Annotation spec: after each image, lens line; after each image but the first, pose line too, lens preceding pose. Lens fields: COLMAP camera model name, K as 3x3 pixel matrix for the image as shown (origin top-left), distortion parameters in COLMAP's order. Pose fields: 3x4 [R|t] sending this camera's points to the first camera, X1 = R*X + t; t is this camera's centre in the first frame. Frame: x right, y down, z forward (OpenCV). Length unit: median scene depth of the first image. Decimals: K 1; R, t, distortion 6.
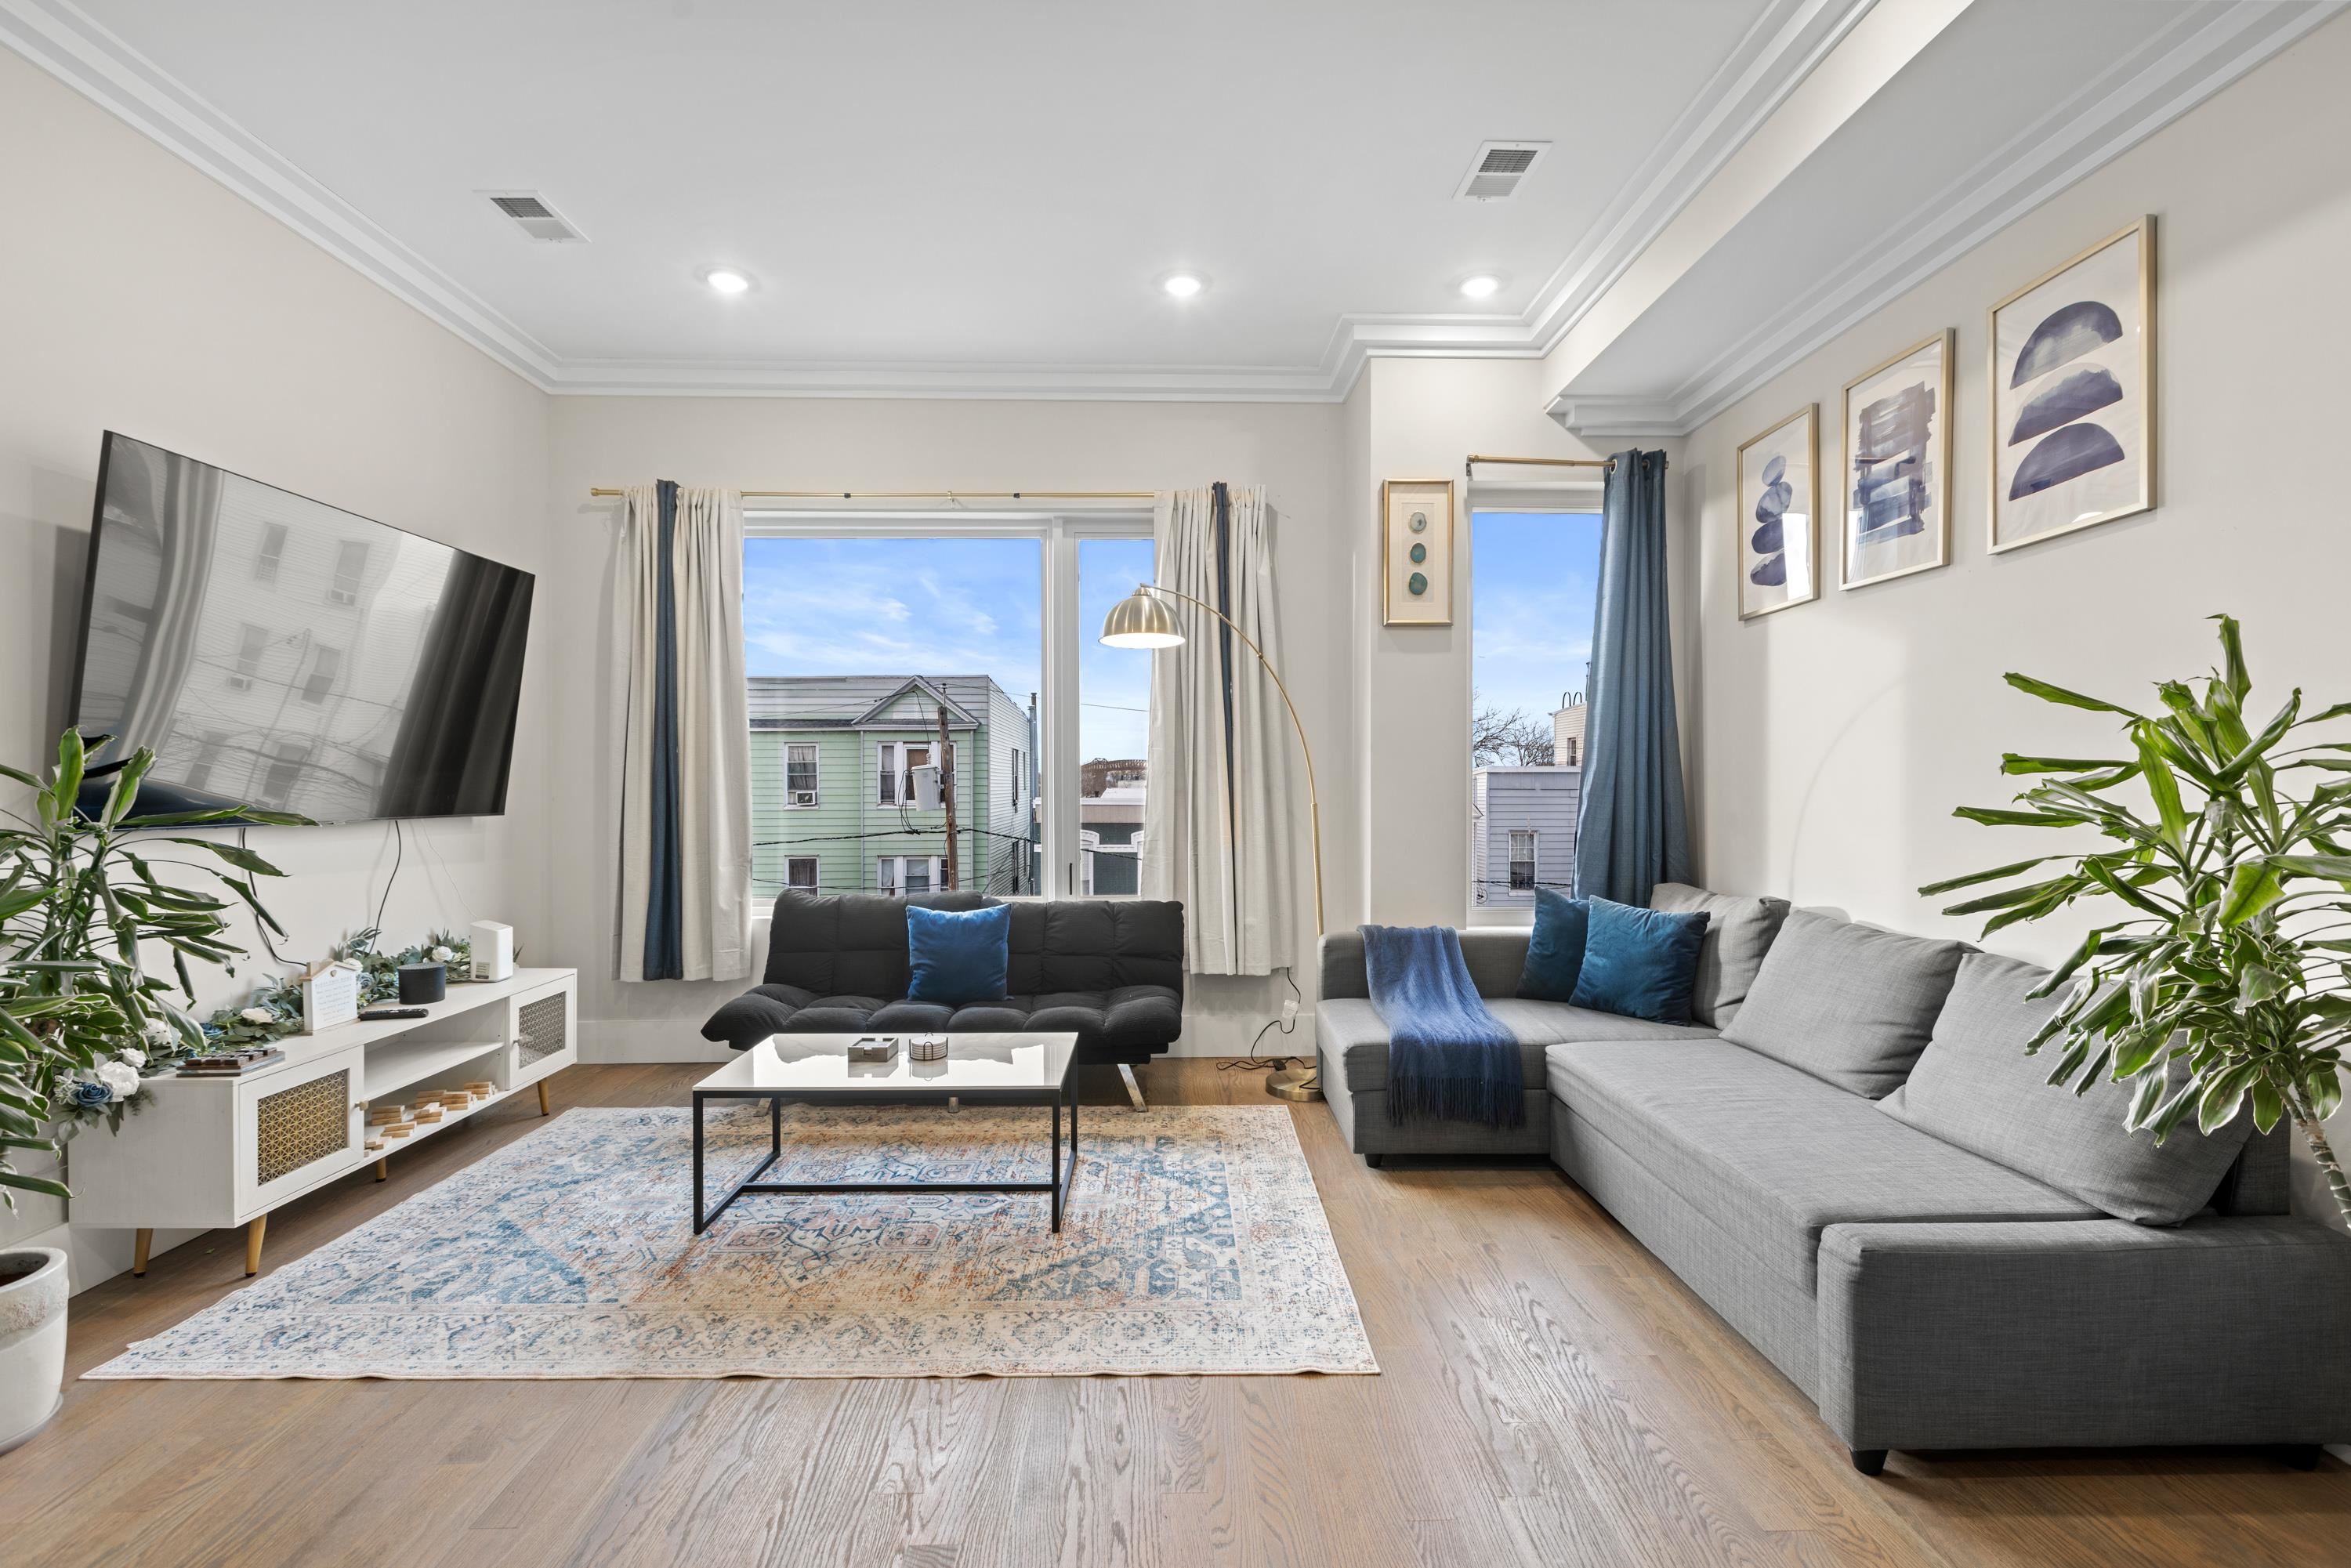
lens RADIAL K [[1048.8, 0, 1167.4], [0, 1048.8, 797.0], [0, 0, 1]] dist [0.005489, -0.001555]
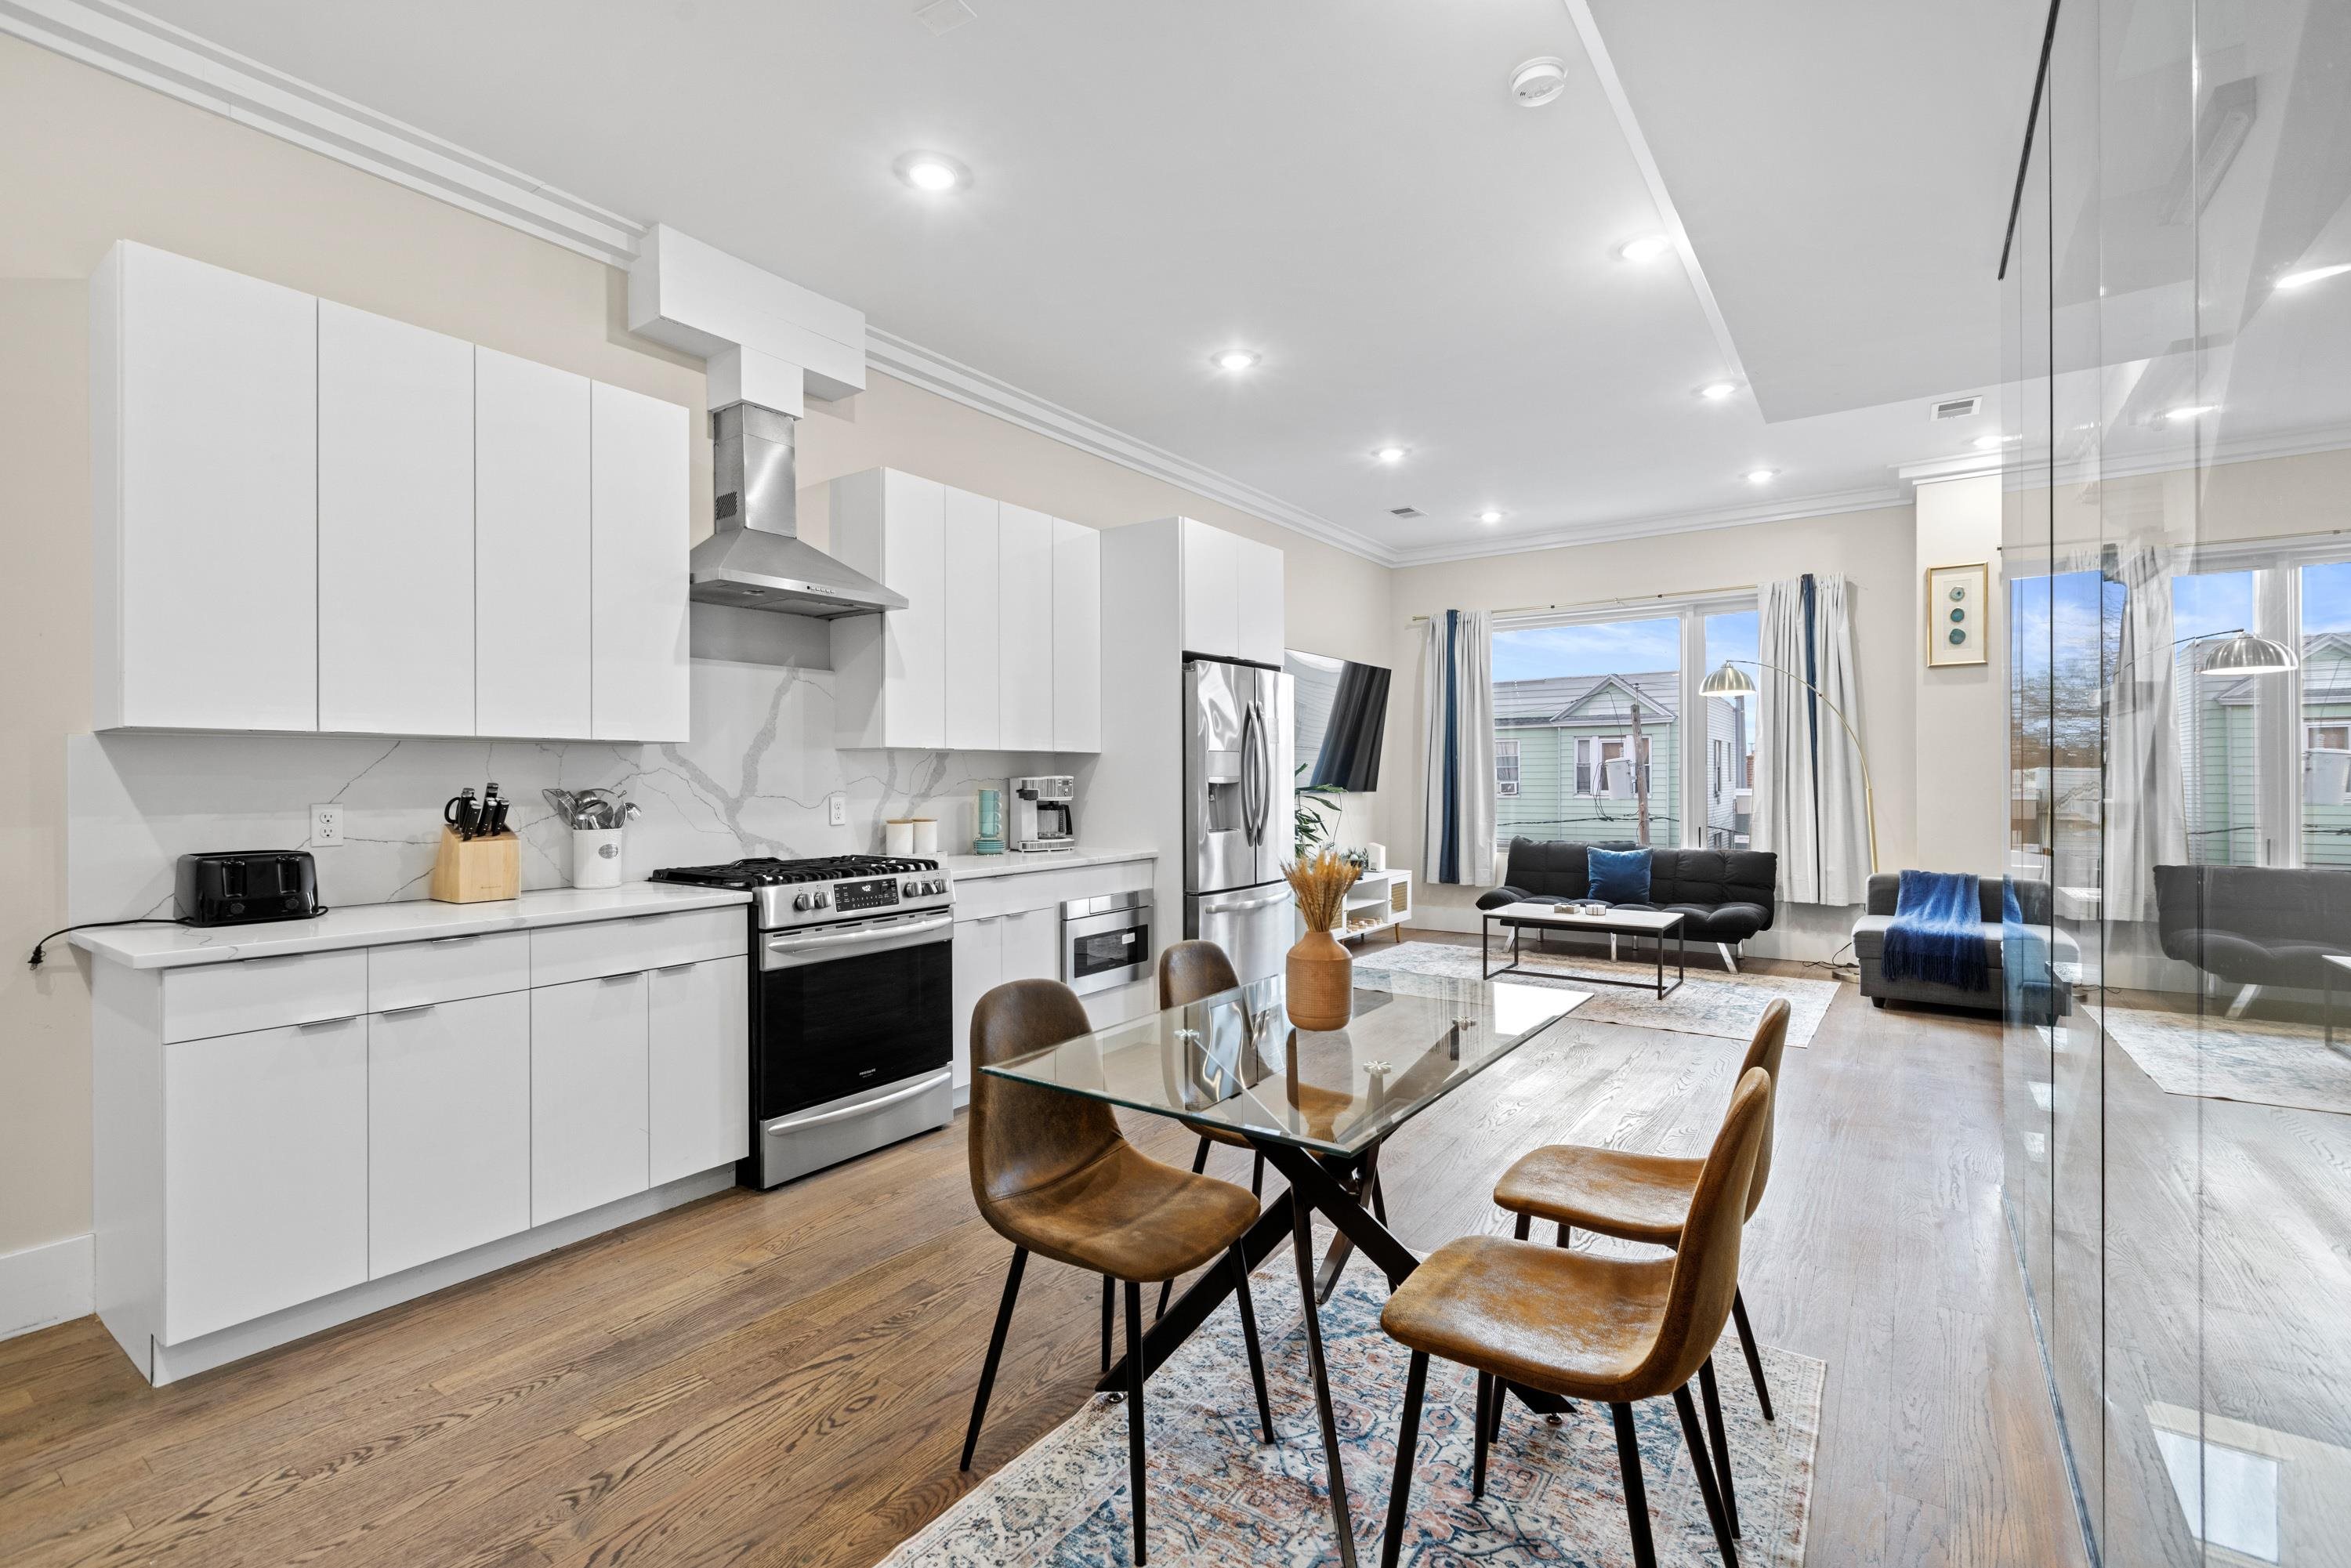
lens RADIAL K [[1048.8, 0, 1176.1], [0, 1048.8, 779.6], [0, 0, 1]] dist [0.005489, -0.001555]
pose [[0.806516, 0.000818, -0.591211, 0.245419], [-0.005602, 0.999965, -0.006257, 0.009312], [0.591185, 0.008359, 0.806493, -0.860242]]
